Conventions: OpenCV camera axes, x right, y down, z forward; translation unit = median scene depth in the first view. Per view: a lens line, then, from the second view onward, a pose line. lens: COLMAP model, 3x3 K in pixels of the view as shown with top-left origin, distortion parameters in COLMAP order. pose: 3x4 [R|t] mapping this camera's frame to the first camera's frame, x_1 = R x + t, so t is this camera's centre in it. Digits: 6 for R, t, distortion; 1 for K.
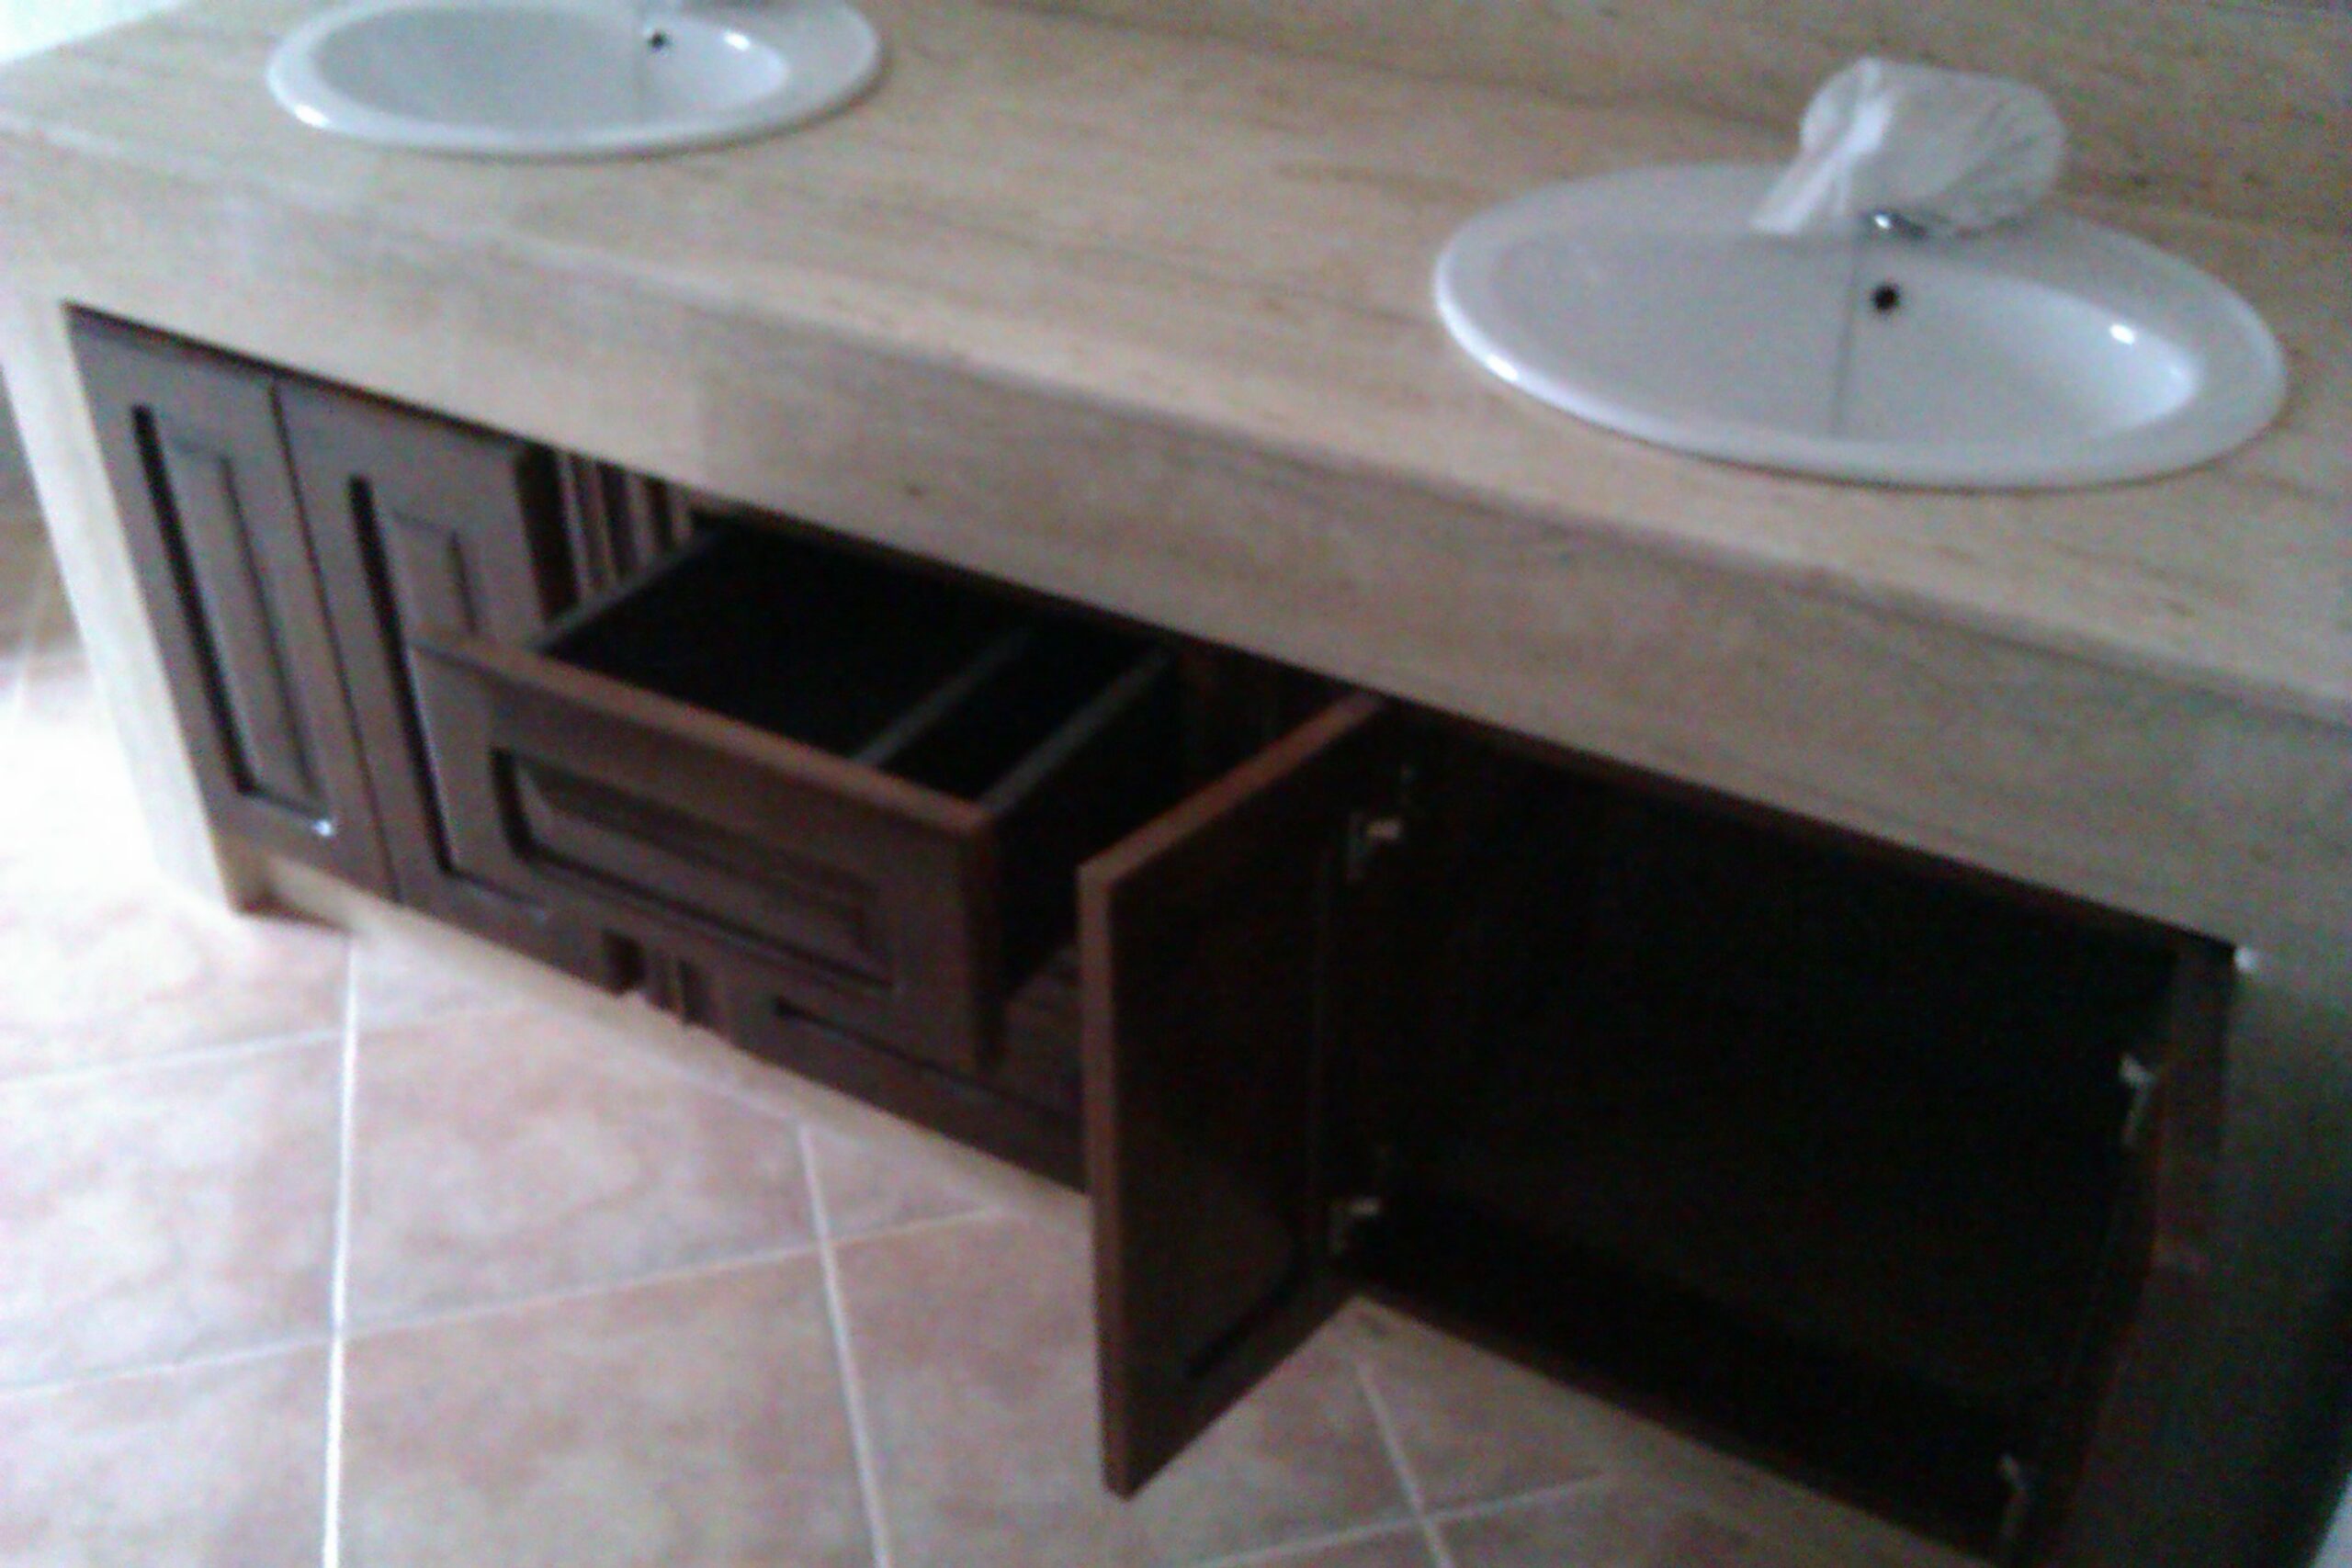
lens RADIAL K [[2379.7, 0, 1176.0], [0, 2379.7, 784.0], [0, 0, 1]] dist [0.012158, -0.131708]
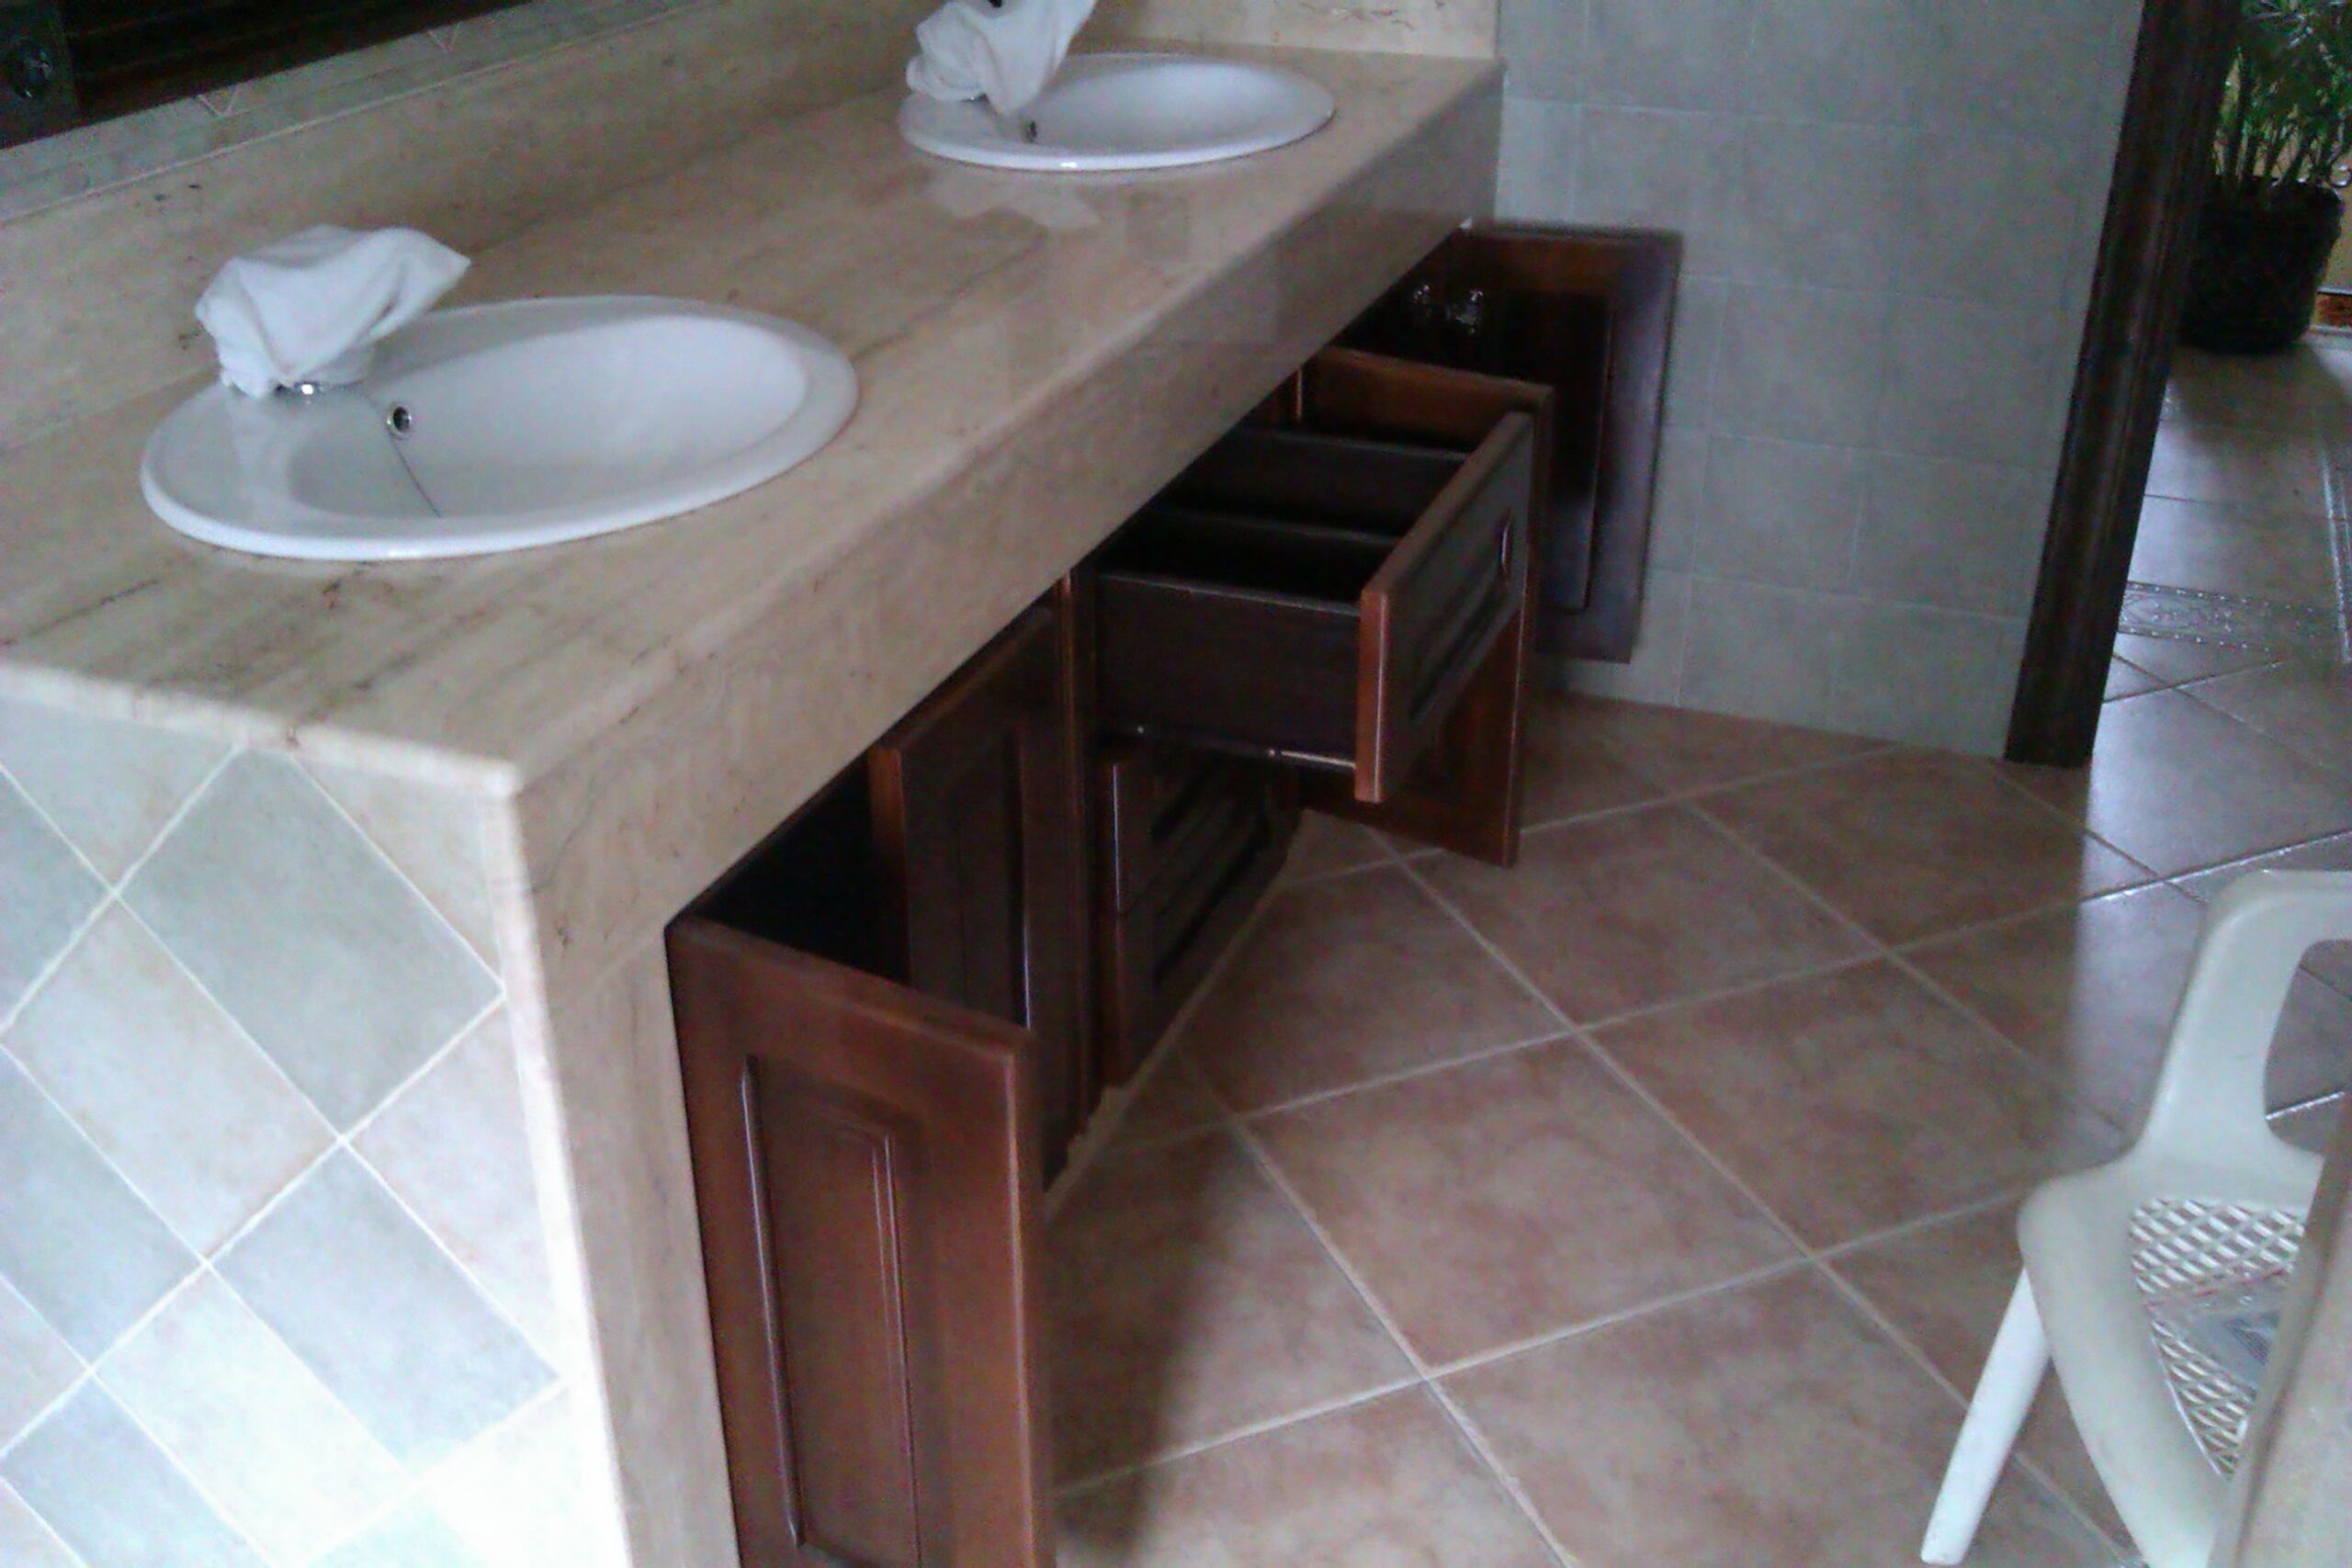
lens RADIAL K [[2337.3, 0, 1176.0], [0, 2337.3, 784.0], [0, 0, 1]] dist [0.042001, -0.161867]
pose [[-0.153225, -0.457967, 0.875664, -1.146452], [0.565230, 0.686243, 0.457806, -0.492923], [-0.810578, 0.565099, 0.153707, 0.802938]]
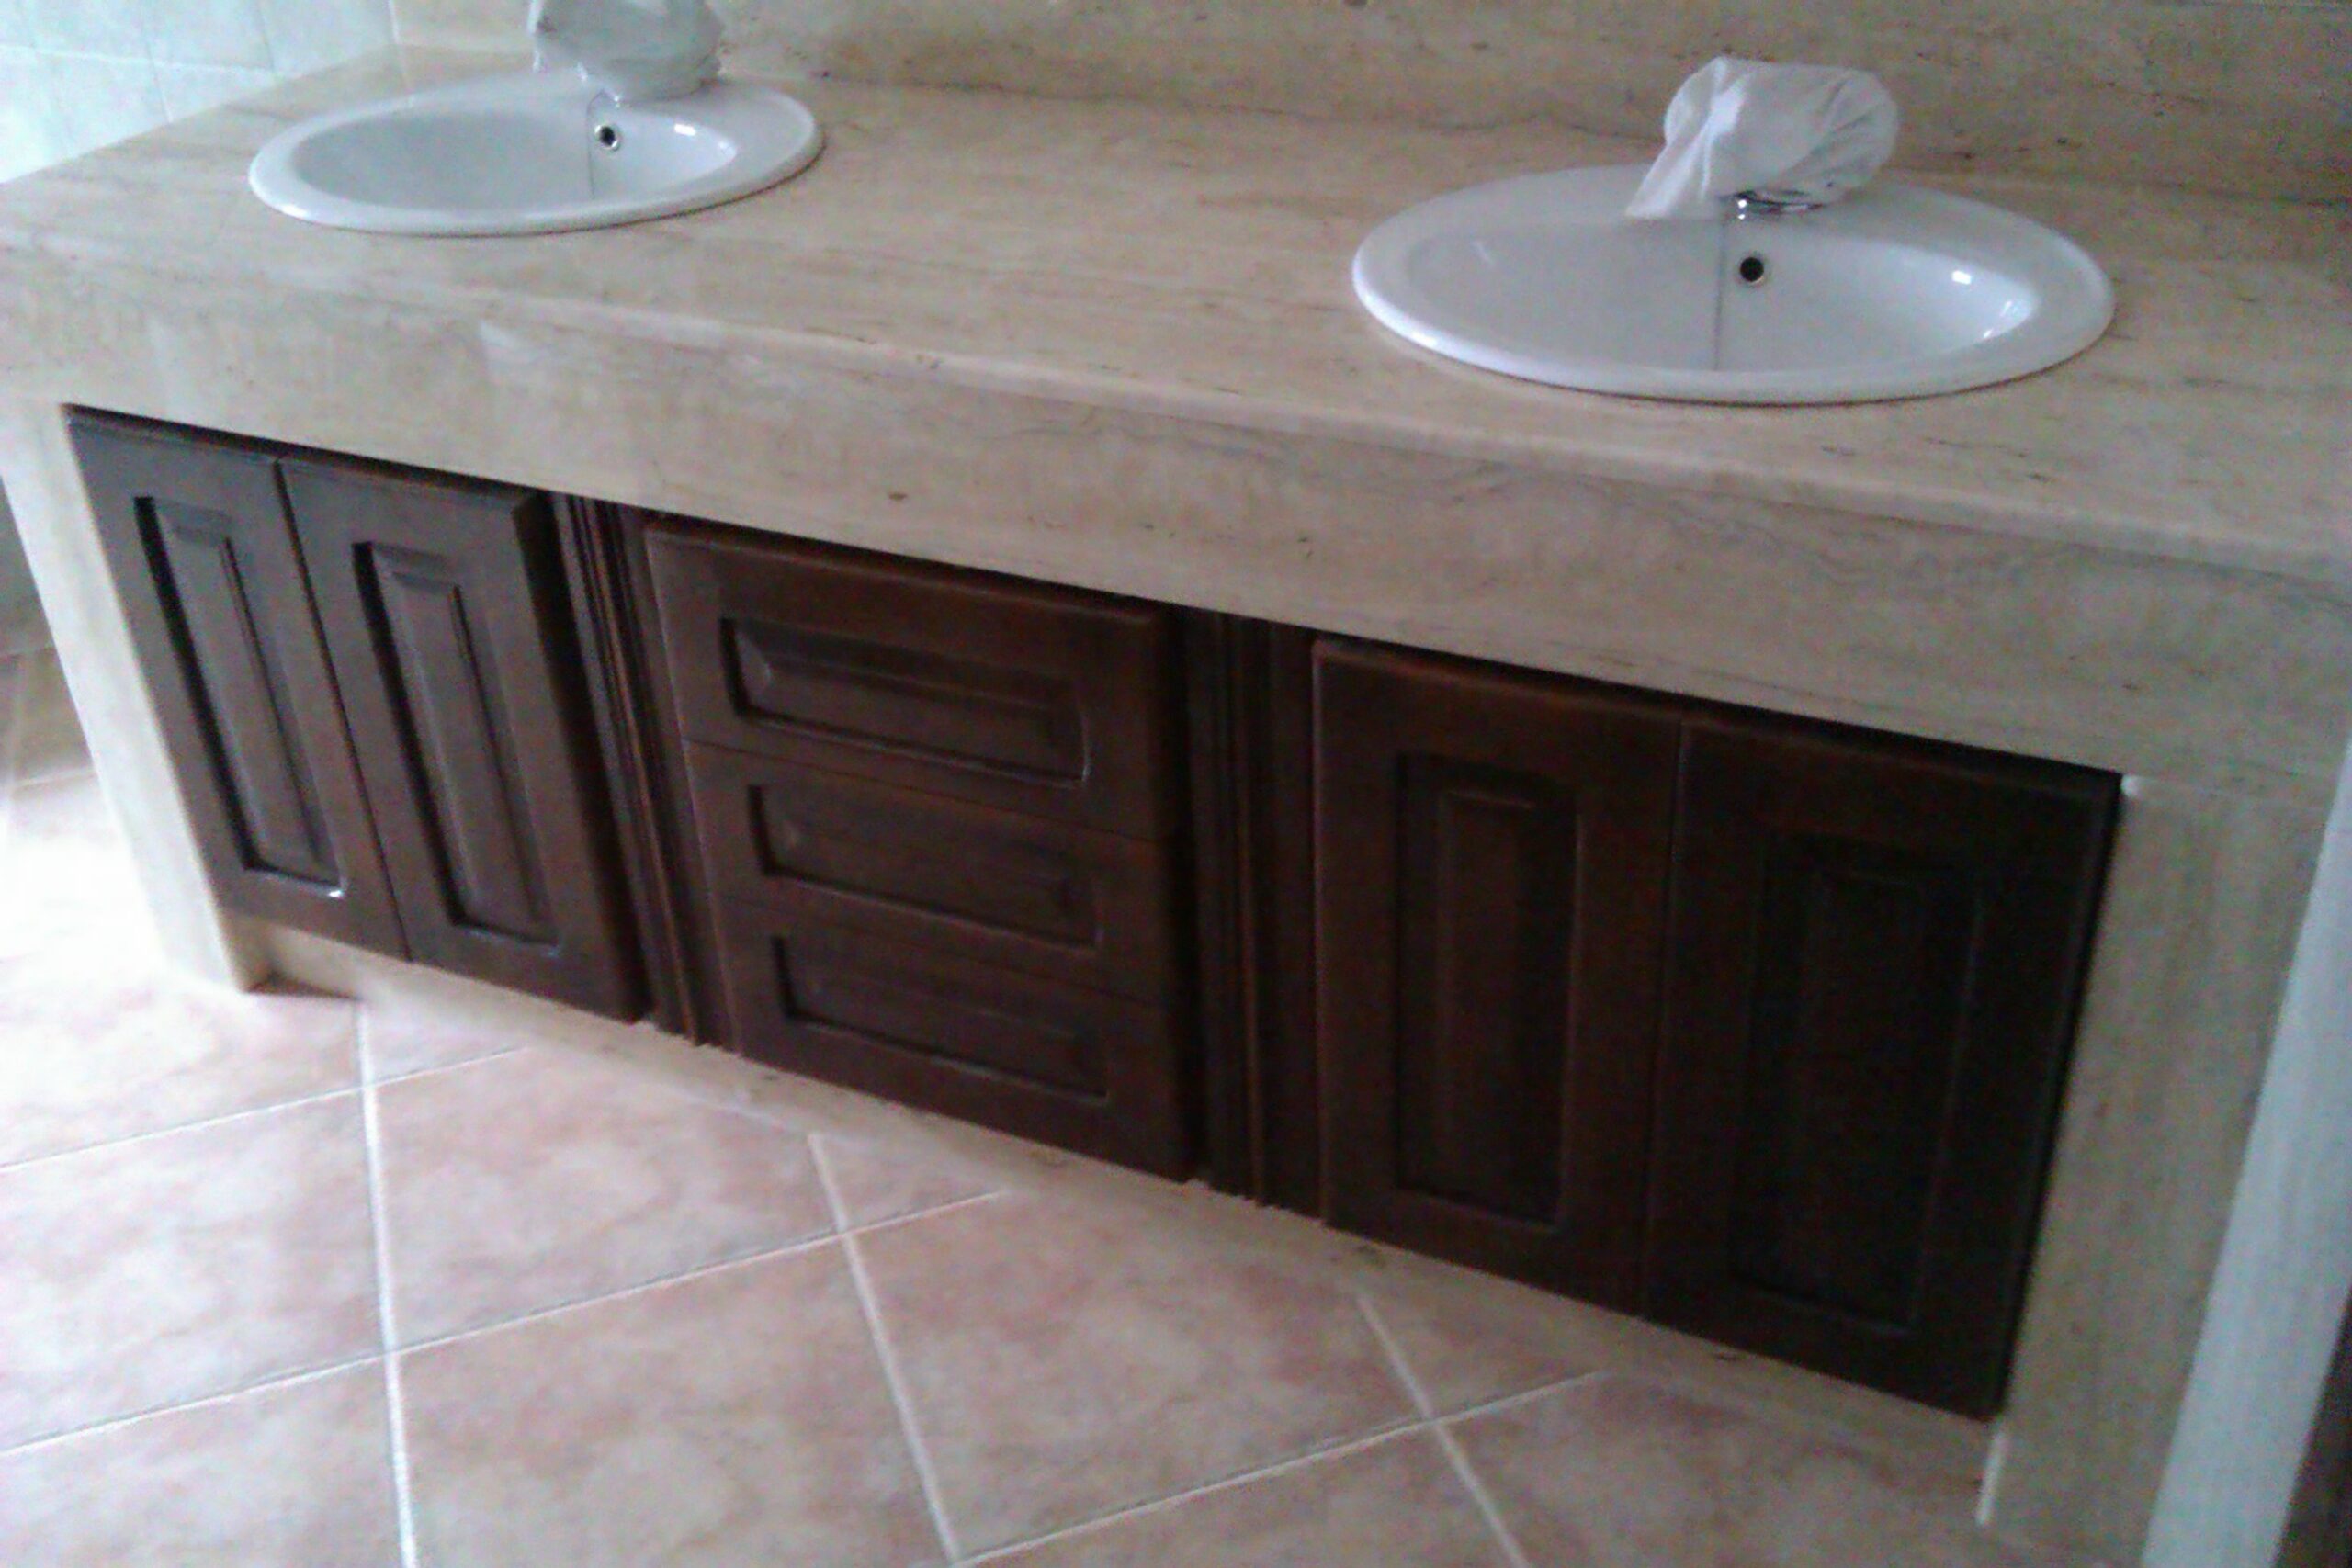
lens RADIAL K [[2337.3, 0, 1176.0], [0, 2337.3, 784.0], [0, 0, 1]] dist [0.042001, -0.161867]
pose [[0.995805, -0.078090, 0.047685, -0.037874], [0.080775, 0.995086, -0.057260, 0.070050], [-0.042979, 0.060871, 0.997220, -0.064316]]
